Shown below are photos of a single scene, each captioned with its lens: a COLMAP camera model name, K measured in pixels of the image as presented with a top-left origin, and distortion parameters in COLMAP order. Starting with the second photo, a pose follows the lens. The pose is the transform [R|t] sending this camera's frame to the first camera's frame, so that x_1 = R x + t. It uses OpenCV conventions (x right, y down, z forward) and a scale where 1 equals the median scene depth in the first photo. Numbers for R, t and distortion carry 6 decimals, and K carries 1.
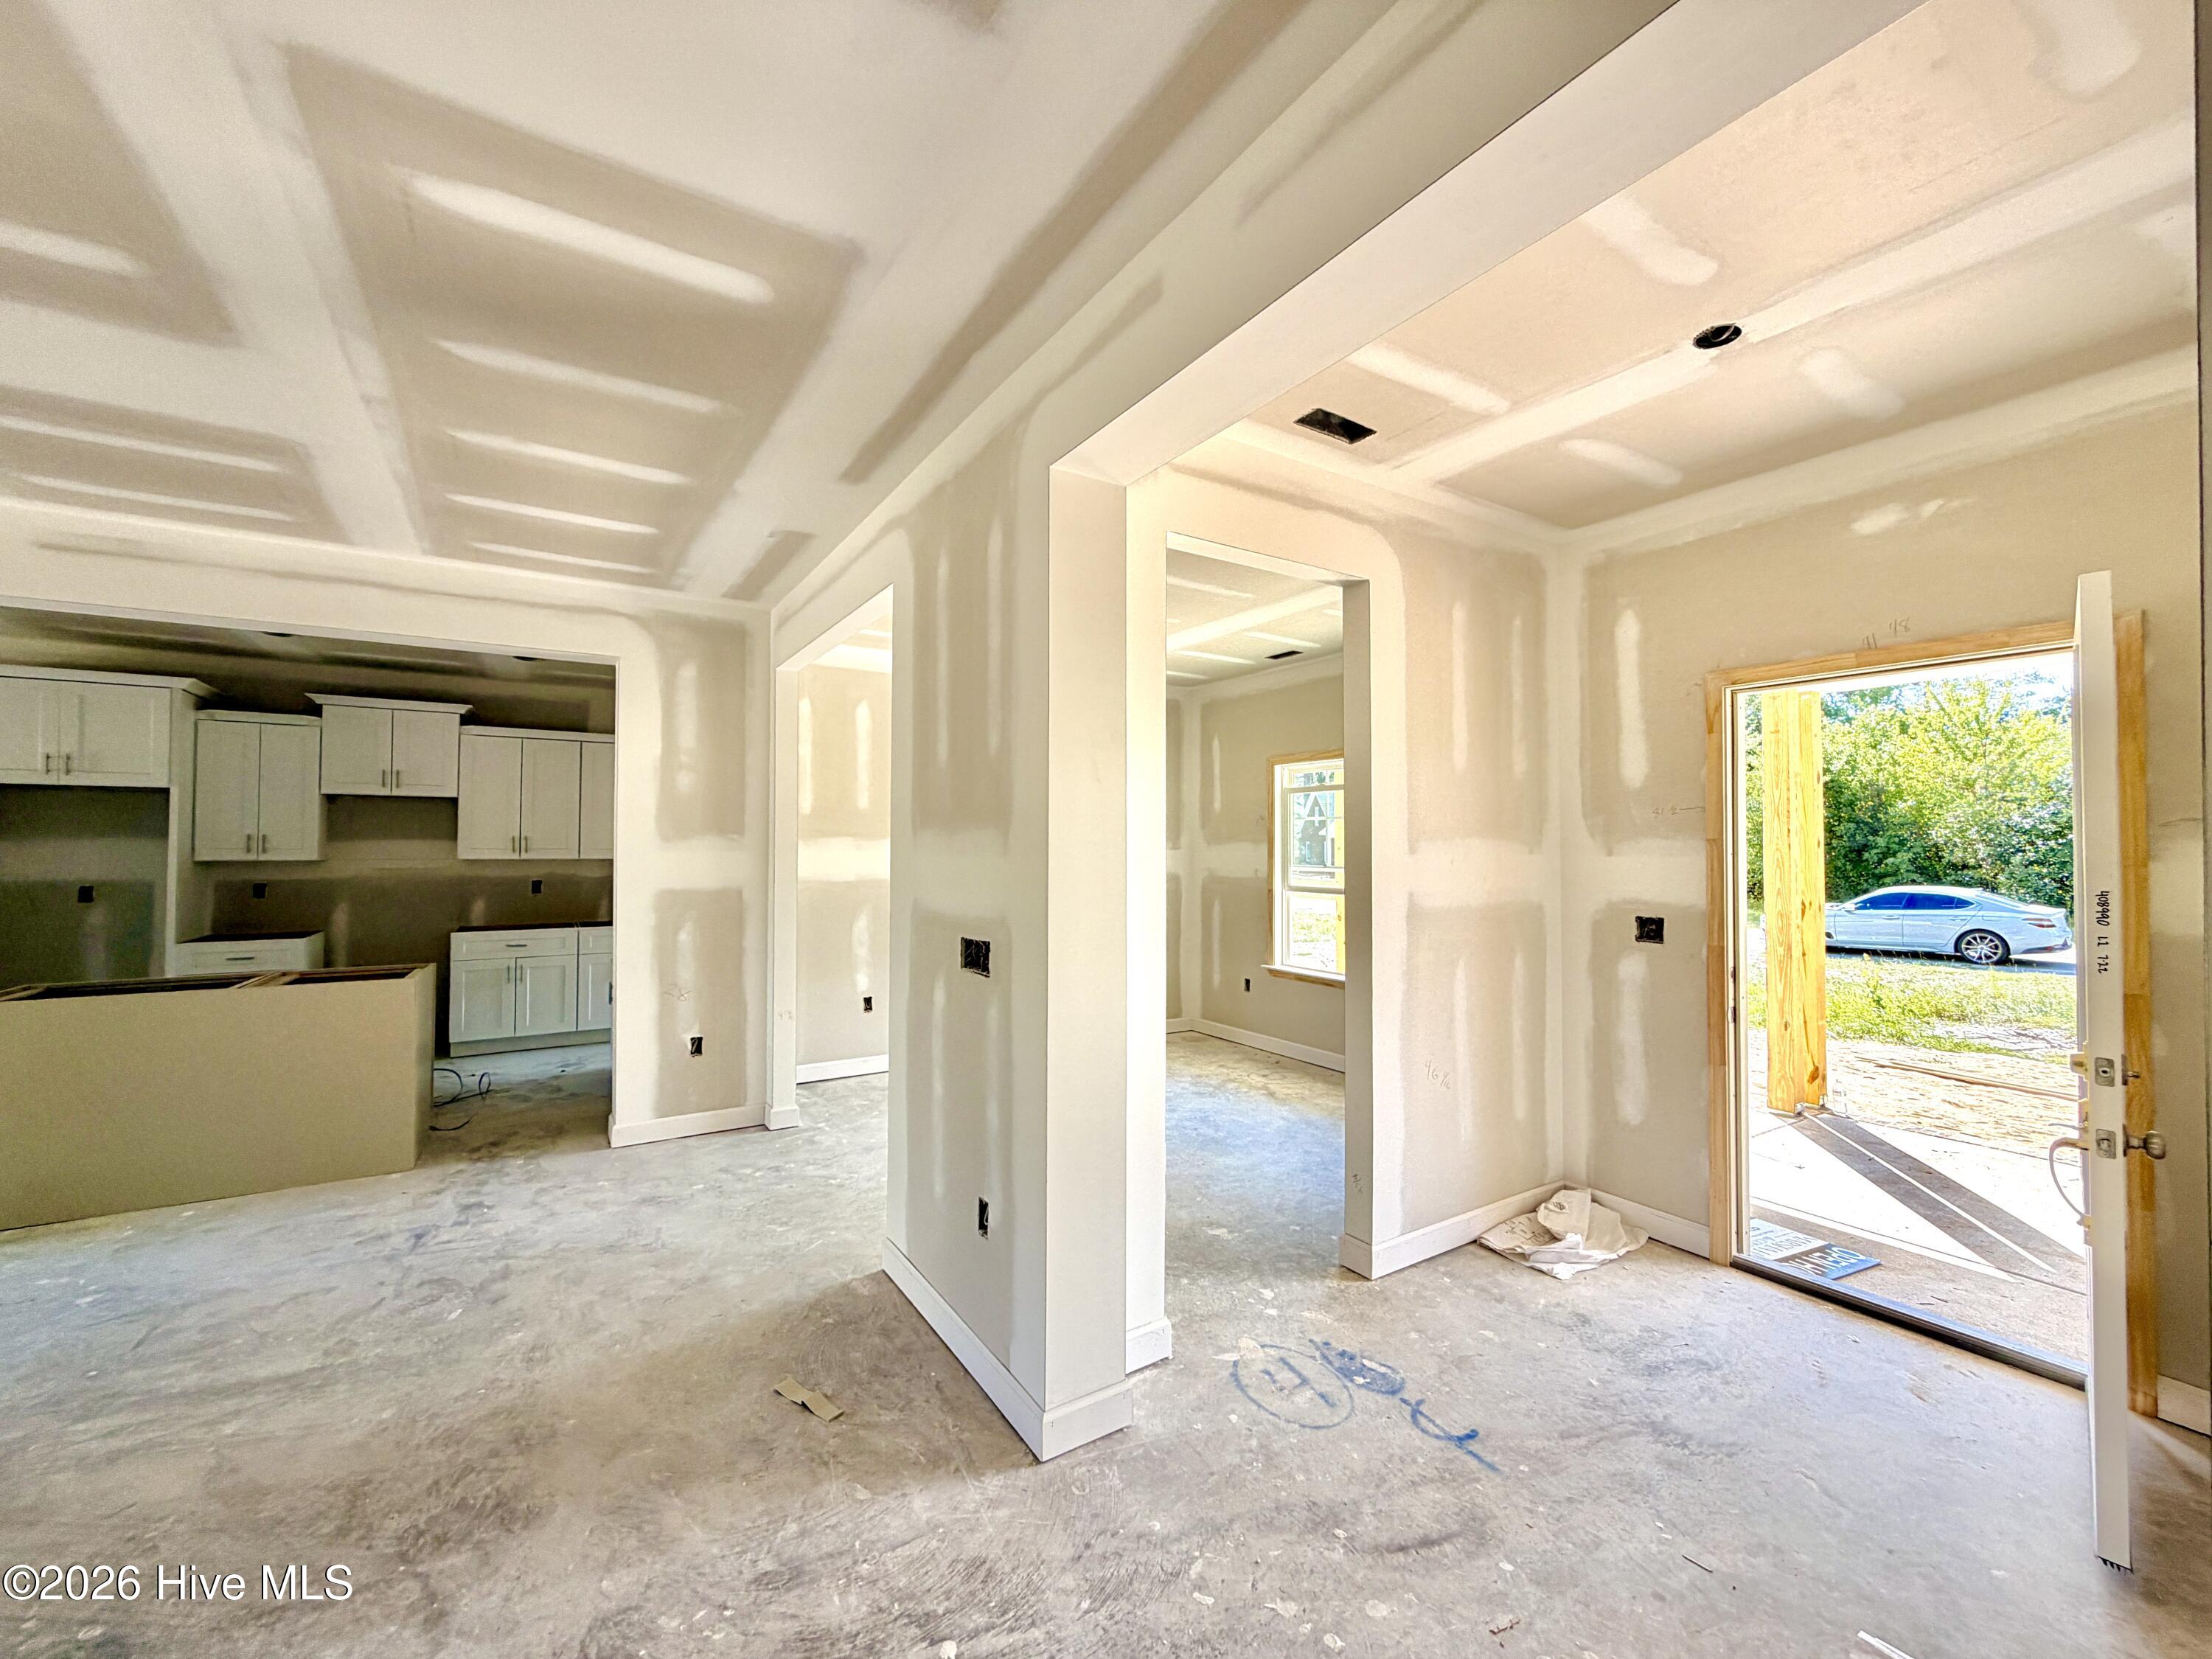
lens RADIAL K [[888.2, 0, 1110.4], [0, 888.2, 830.2], [0, 0, 1]] dist [0.000875, -0.000212]
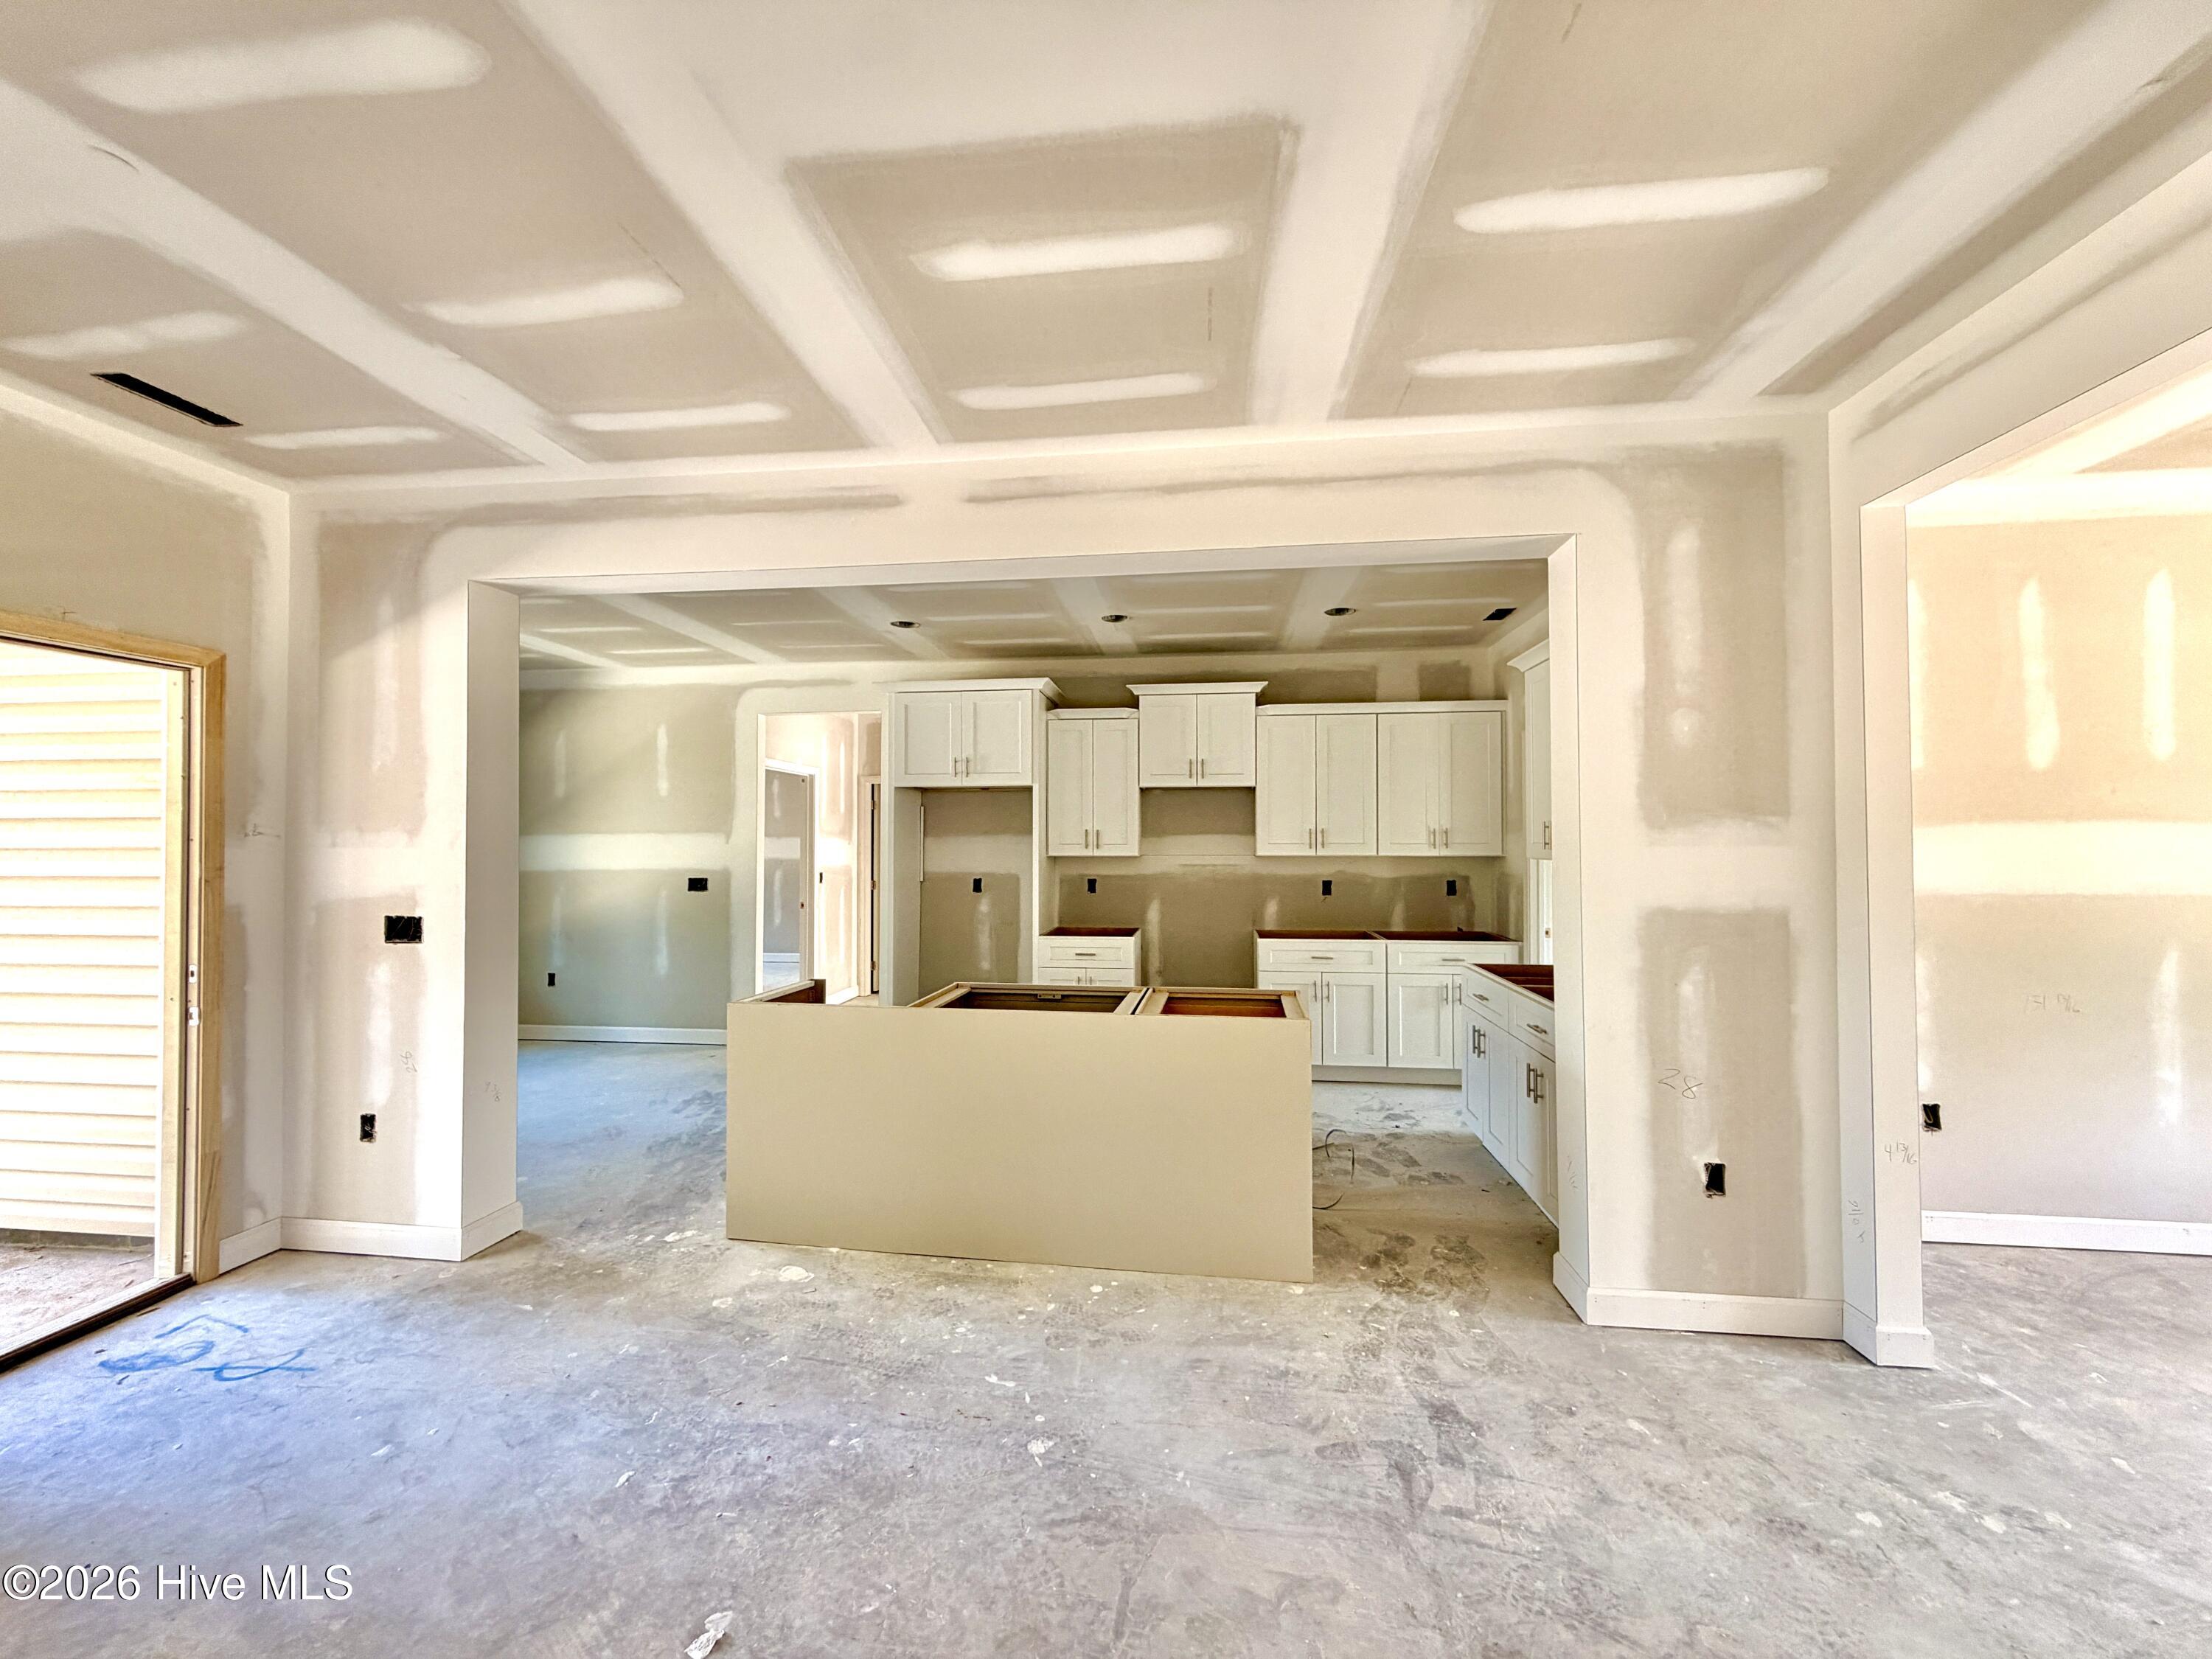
lens RADIAL K [[888.2, 0, 1106.9], [0, 888.2, 826.8], [0, 0, 1]] dist [0.000875, -0.000212]
pose [[0.777158, -0.015419, -0.629117, -0.402959], [0.016229, 0.999858, -0.004457, 0.007730], [0.629096, -0.006746, 0.777298, 0.294160]]
